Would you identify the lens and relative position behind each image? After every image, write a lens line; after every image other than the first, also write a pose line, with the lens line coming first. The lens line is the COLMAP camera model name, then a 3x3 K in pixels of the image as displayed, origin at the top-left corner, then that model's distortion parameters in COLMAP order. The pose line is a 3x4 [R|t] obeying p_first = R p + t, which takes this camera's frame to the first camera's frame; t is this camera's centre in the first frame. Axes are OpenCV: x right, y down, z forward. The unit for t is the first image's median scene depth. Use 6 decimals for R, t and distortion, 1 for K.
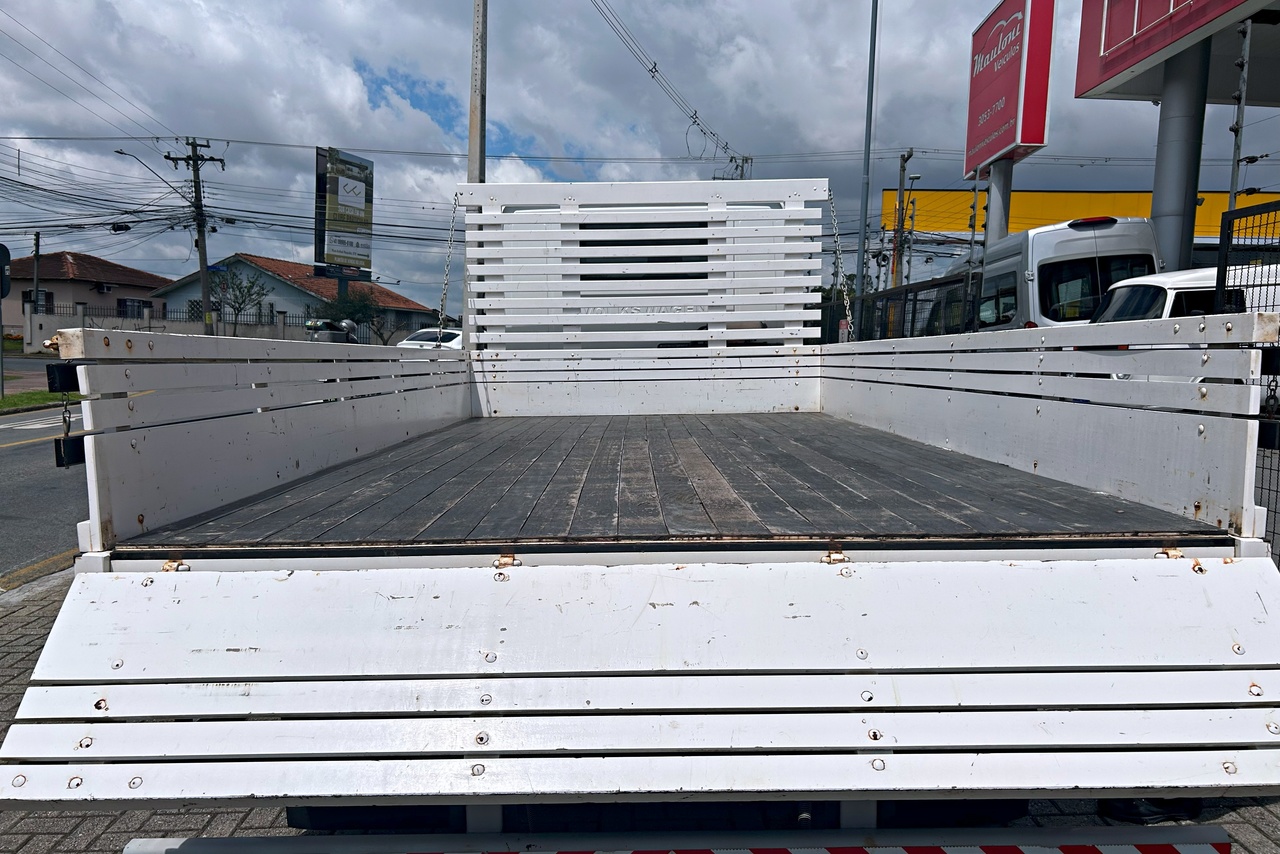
lens RADIAL K [[977.2, 0, 631.1], [0, 977.2, 427.7], [0, 0, 1]] dist [0.030693, -0.026592]
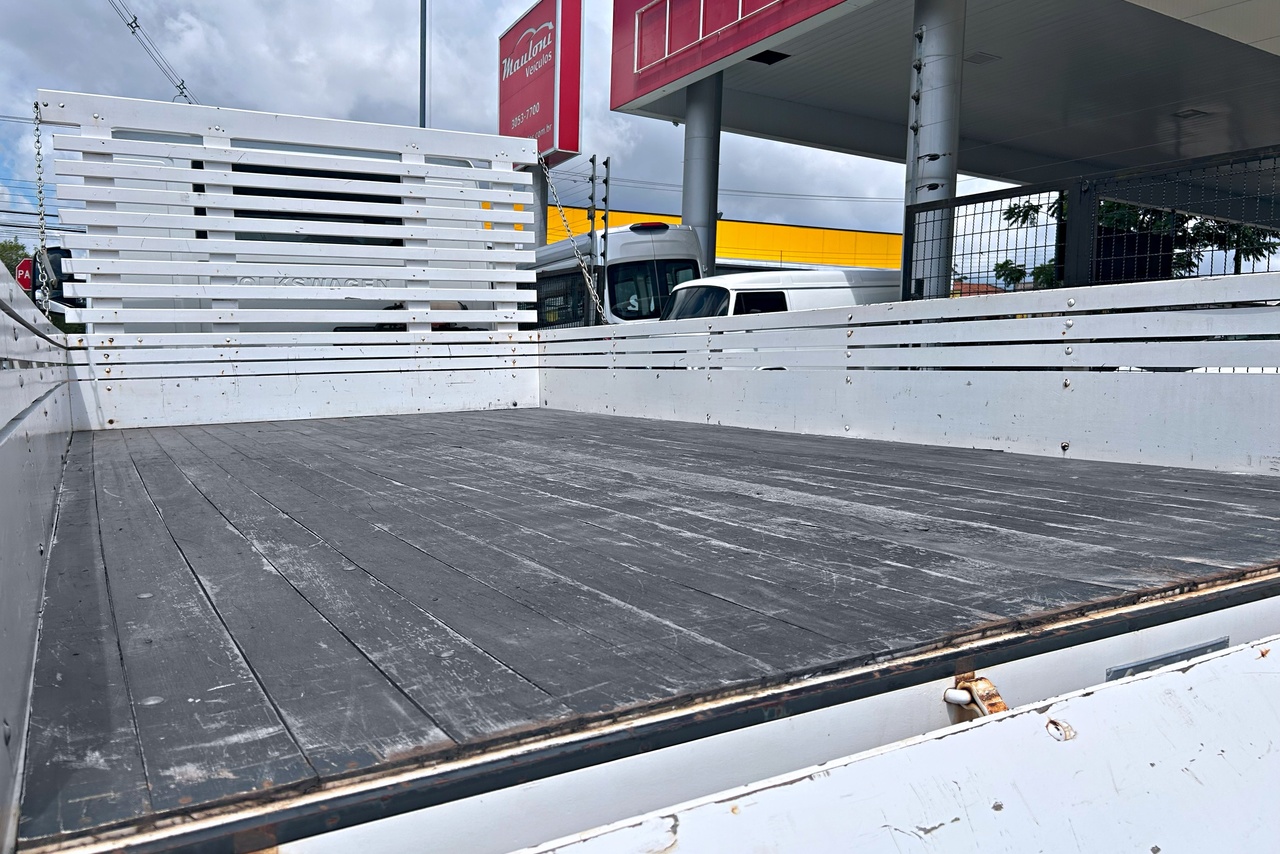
lens RADIAL K [[977.2, 0, 639.1], [0, 977.2, 422.1], [0, 0, 1]] dist [0.030693, -0.026592]
pose [[0.866235, -0.038488, 0.498152, -0.078030], [0.043291, 0.999061, 0.001910, -0.000483], [-0.497757, 0.019911, 0.867088, 0.098639]]
